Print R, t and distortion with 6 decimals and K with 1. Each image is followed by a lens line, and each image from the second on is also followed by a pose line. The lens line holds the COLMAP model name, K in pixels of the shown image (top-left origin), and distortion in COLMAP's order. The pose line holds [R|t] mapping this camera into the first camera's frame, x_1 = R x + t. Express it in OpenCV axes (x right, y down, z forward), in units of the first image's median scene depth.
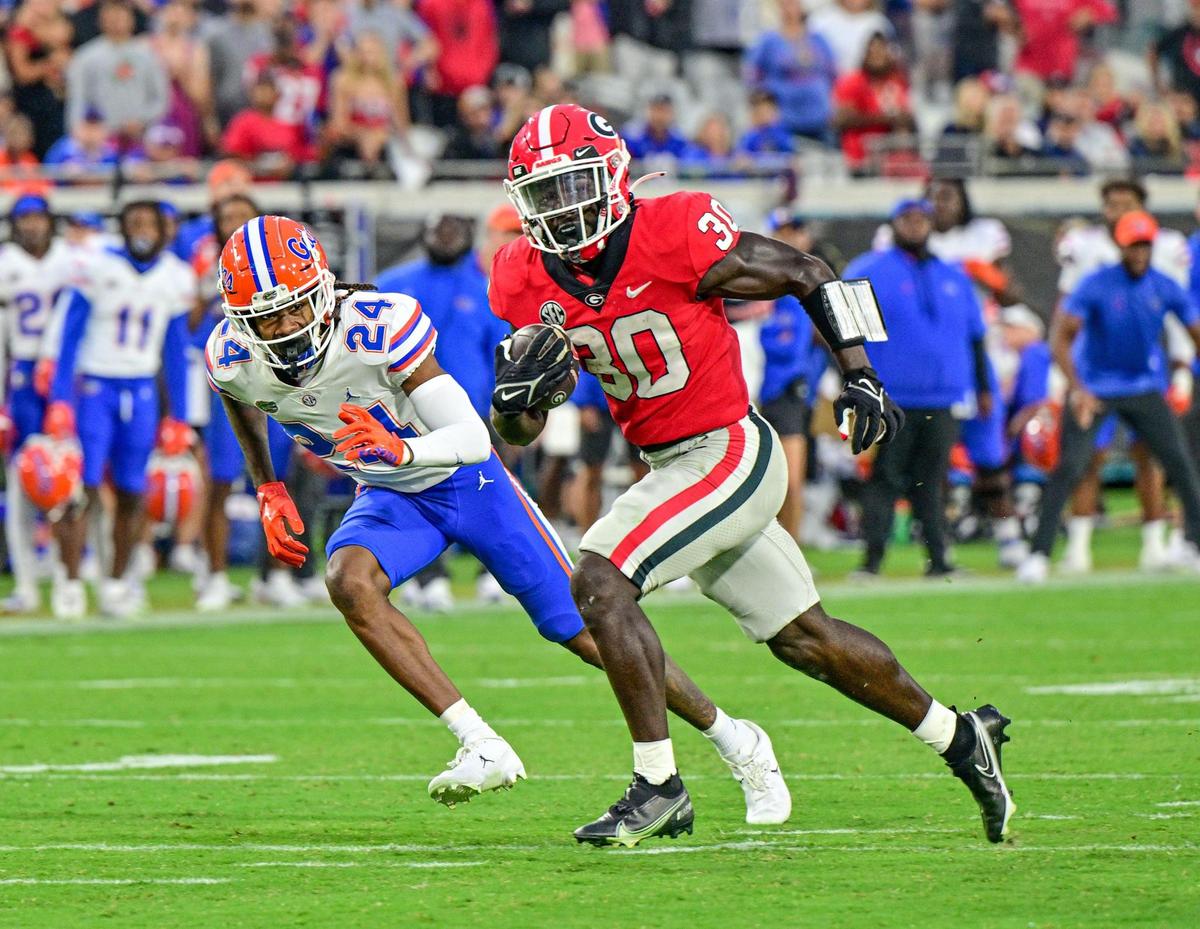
lens RADIAL K [[596.6, 0, 599.3], [0, 596.6, 464.3], [0, 0, 1]] dist [0.004583, 0.000250]
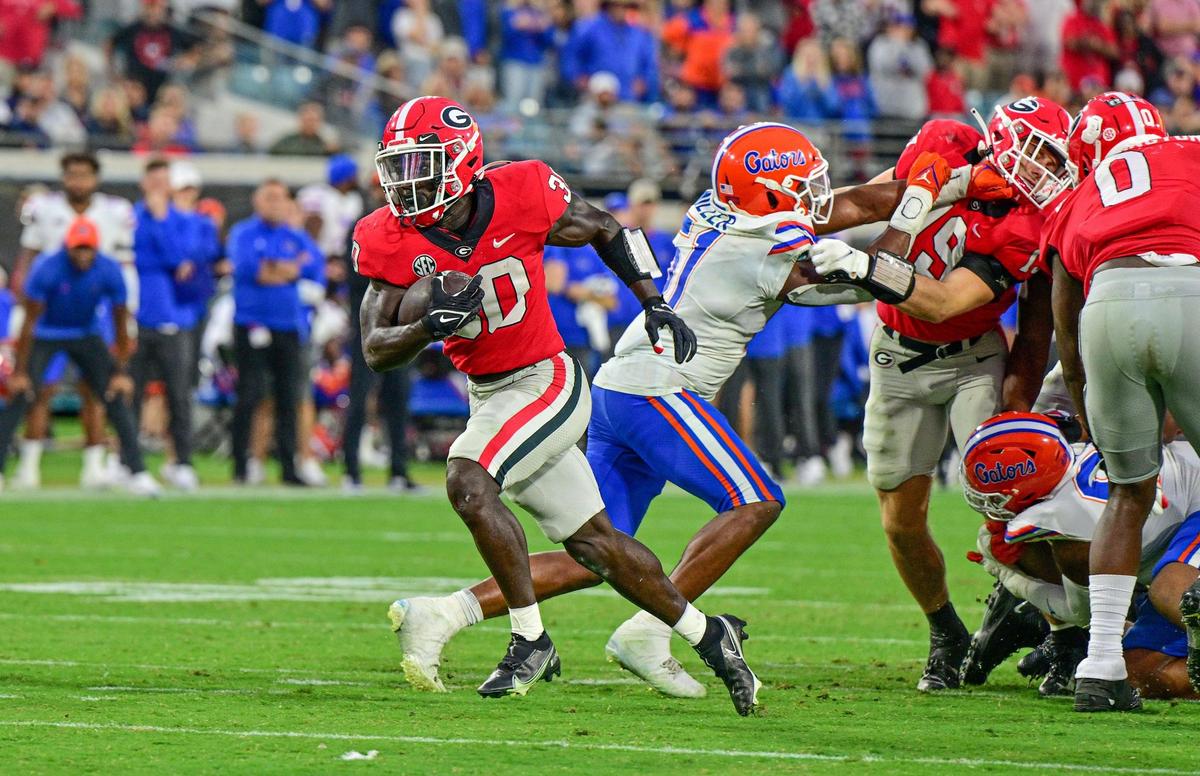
lens RADIAL K [[476.3, 0, 598.7], [0, 476.3, 389.1], [0, 0, 1]] dist [0.001313, 0.000715]
pose [[0.999192, 0.036225, -0.017433, 1.919524], [-0.036213, 0.999344, 0.001045, -0.052698], [0.017459, -0.000413, 0.999847, 0.086565]]
